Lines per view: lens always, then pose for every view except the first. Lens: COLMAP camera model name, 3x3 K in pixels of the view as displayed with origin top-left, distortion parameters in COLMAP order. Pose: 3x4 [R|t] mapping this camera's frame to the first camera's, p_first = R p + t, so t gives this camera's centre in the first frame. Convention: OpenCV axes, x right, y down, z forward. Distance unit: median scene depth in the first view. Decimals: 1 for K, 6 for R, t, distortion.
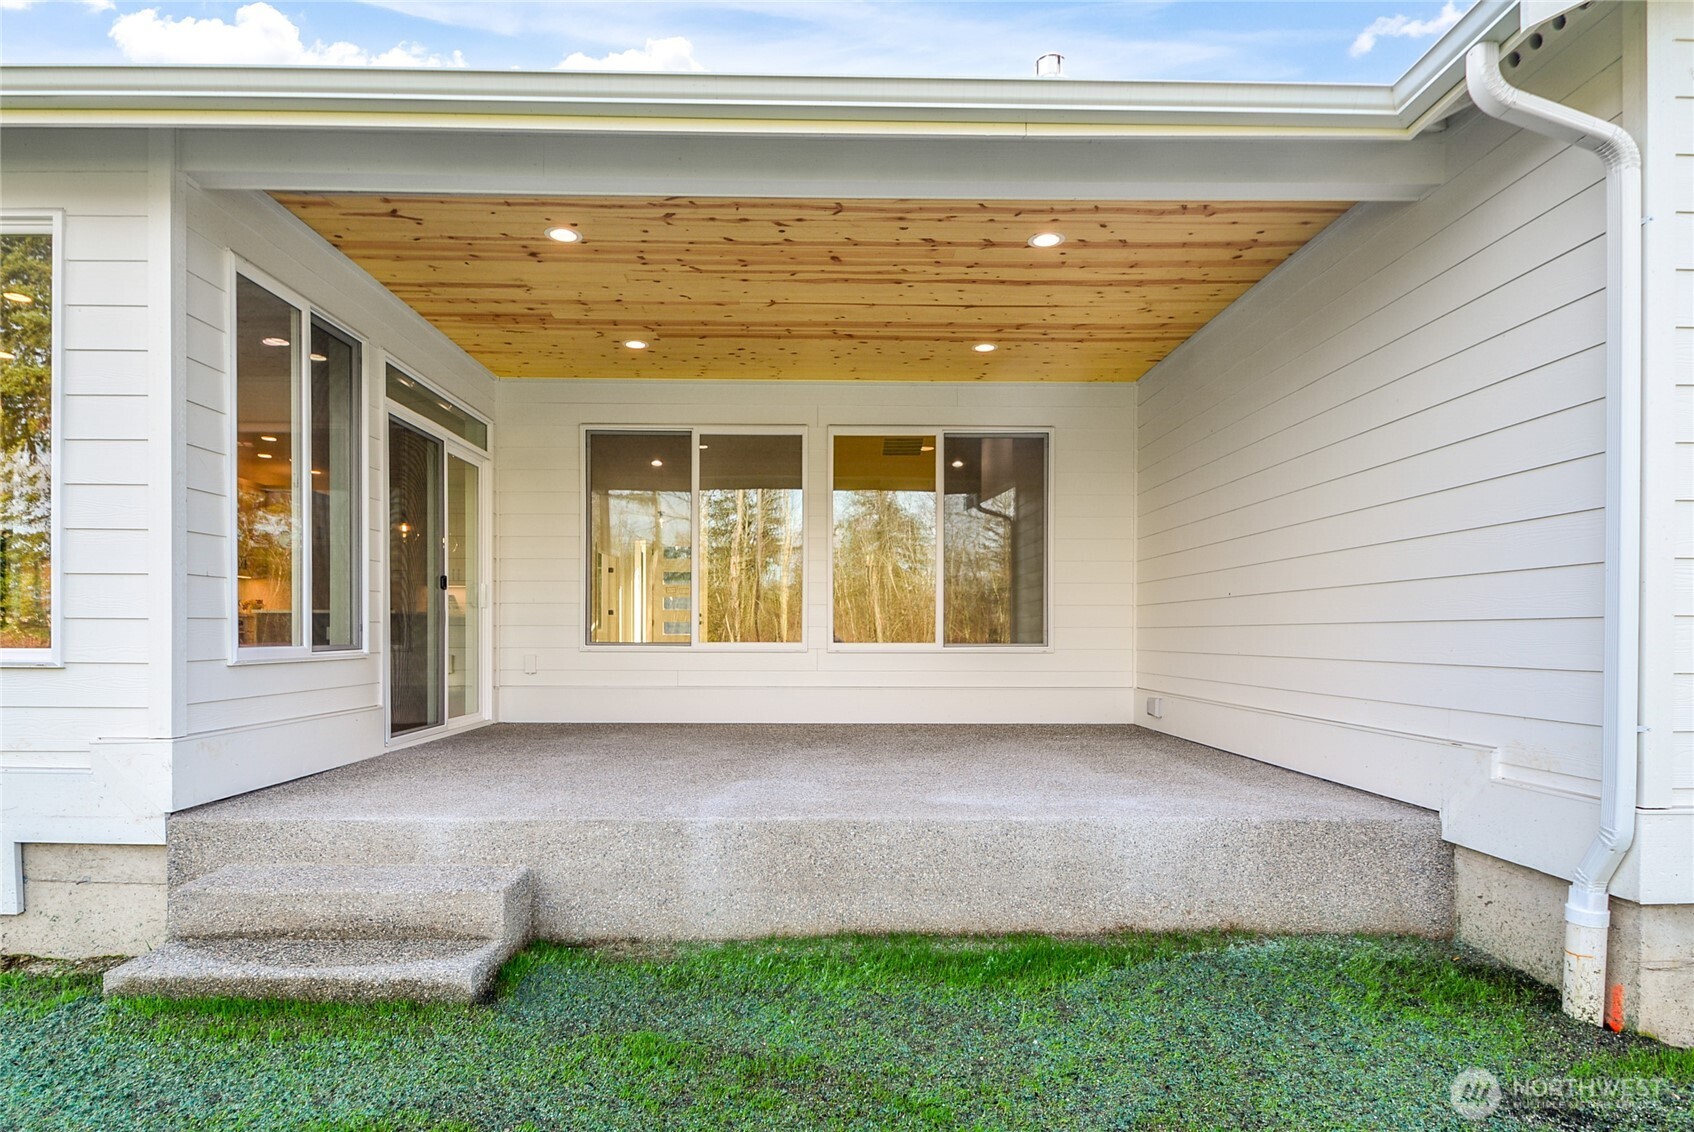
lens RADIAL K [[892.9, 0, 847.9], [0, 892.9, 641.3], [0, 0, 1]] dist [-0.000920, -0.001363]
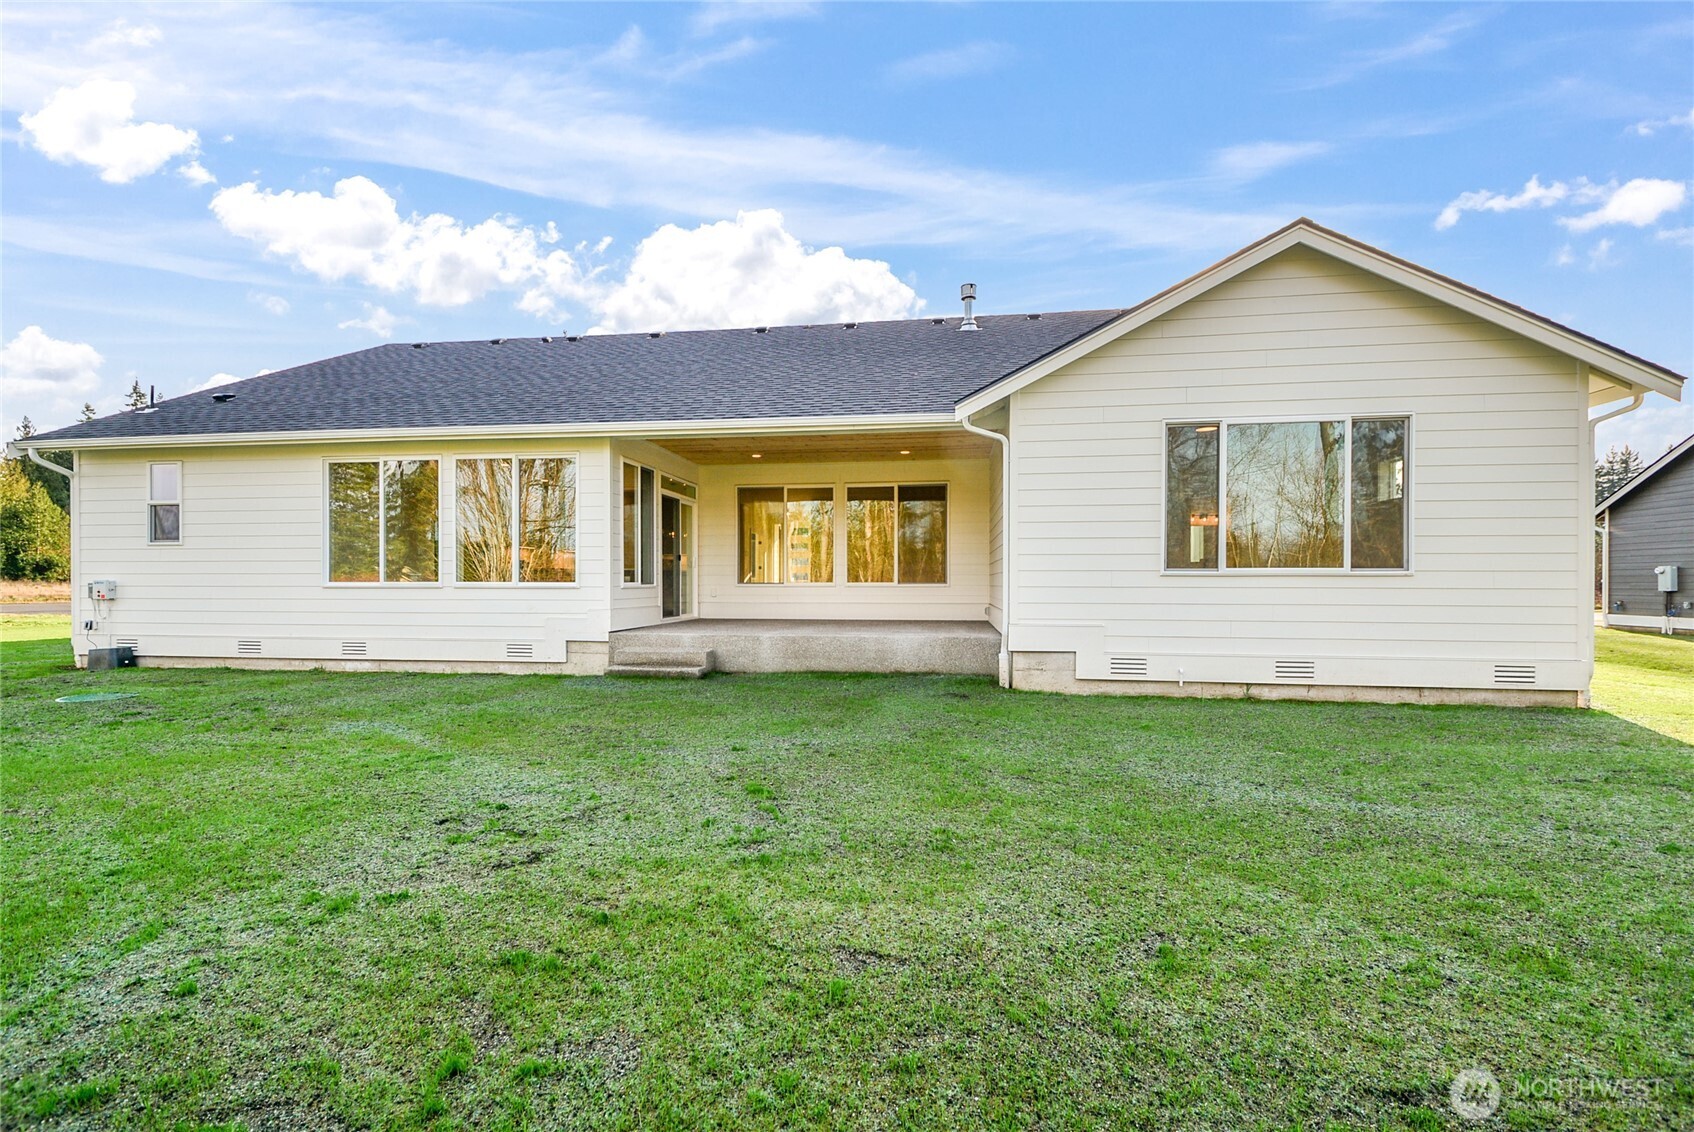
lens RADIAL K [[743.0, 0, 846.6], [0, 743.0, 572.9], [0, 0, 1]] dist [-0.000732, 0.000001]
pose [[0.986434, -0.005922, -0.164049, 0.458118], [0.002458, 0.999770, -0.021313, 0.028047], [0.164137, 0.020621, 0.986222, -1.288460]]
